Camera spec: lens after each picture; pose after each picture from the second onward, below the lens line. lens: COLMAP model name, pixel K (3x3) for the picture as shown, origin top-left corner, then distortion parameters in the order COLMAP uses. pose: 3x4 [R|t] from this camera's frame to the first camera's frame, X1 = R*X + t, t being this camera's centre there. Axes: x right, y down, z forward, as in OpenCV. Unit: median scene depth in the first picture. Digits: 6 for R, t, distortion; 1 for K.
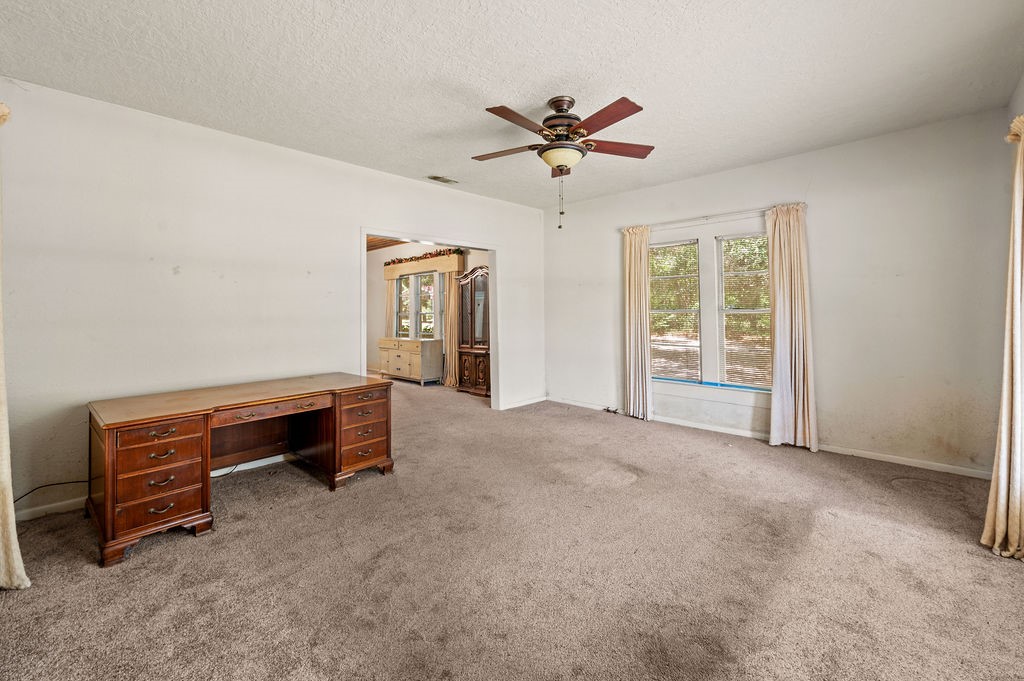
lens RADIAL K [[417.1, 0, 527.8], [0, 417.1, 297.7], [0, 0, 1]] dist [-0.015622, 0.000032]
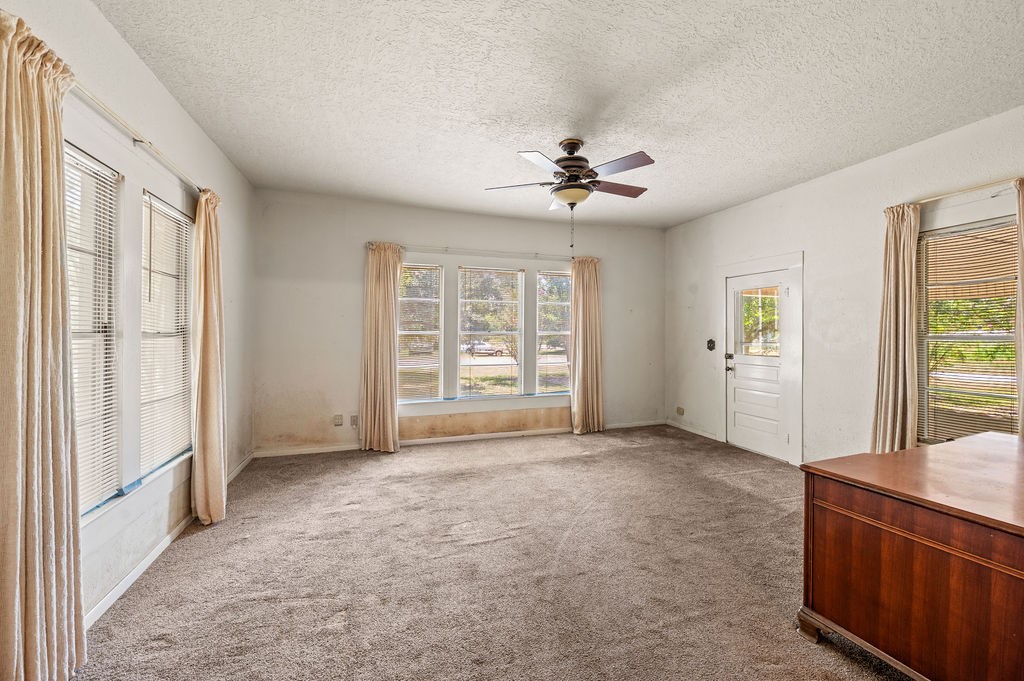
lens RADIAL K [[428.6, 0, 517.6], [0, 428.6, 330.8], [0, 0, 1]] dist [-0.017211, 0.000168]
pose [[-0.887736, 0.004563, 0.460331, -0.111298], [-0.011258, 0.999437, -0.031617, 0.020398], [-0.460215, -0.033250, -0.887184, 0.722880]]
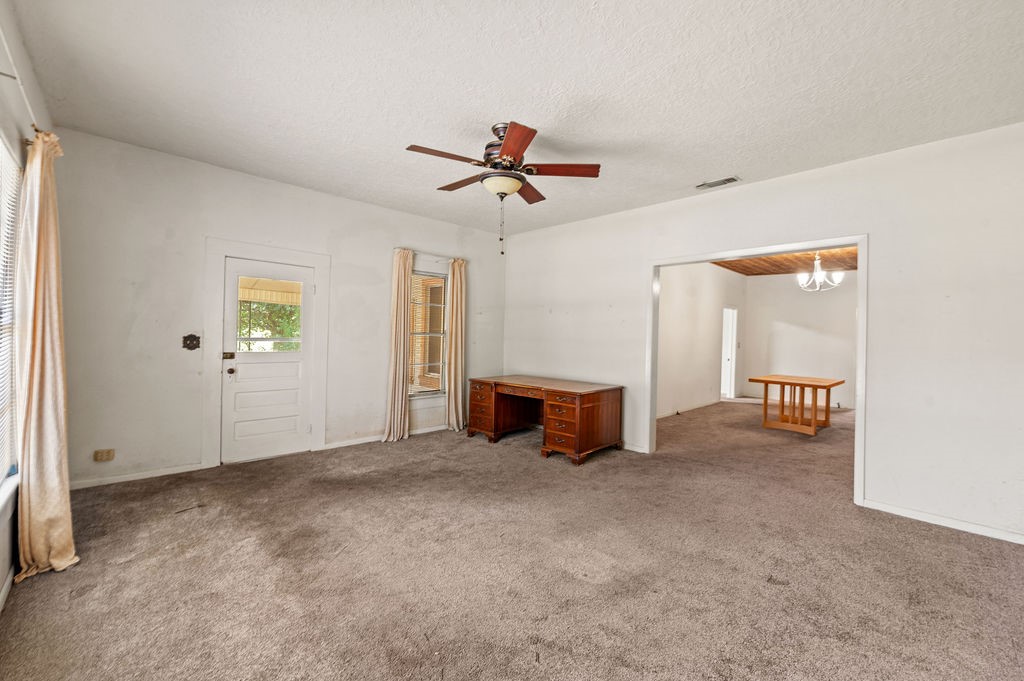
lens RADIAL K [[414.1, 0, 530.4], [0, 414.1, 336.9], [0, 0, 1]] dist [-0.015670, 0.000010]
pose [[-0.006373, 0.011427, -0.999914, 0.384119], [0.007963, 0.999904, 0.011377, 0.010056], [0.999948, -0.007890, -0.006463, 0.374000]]
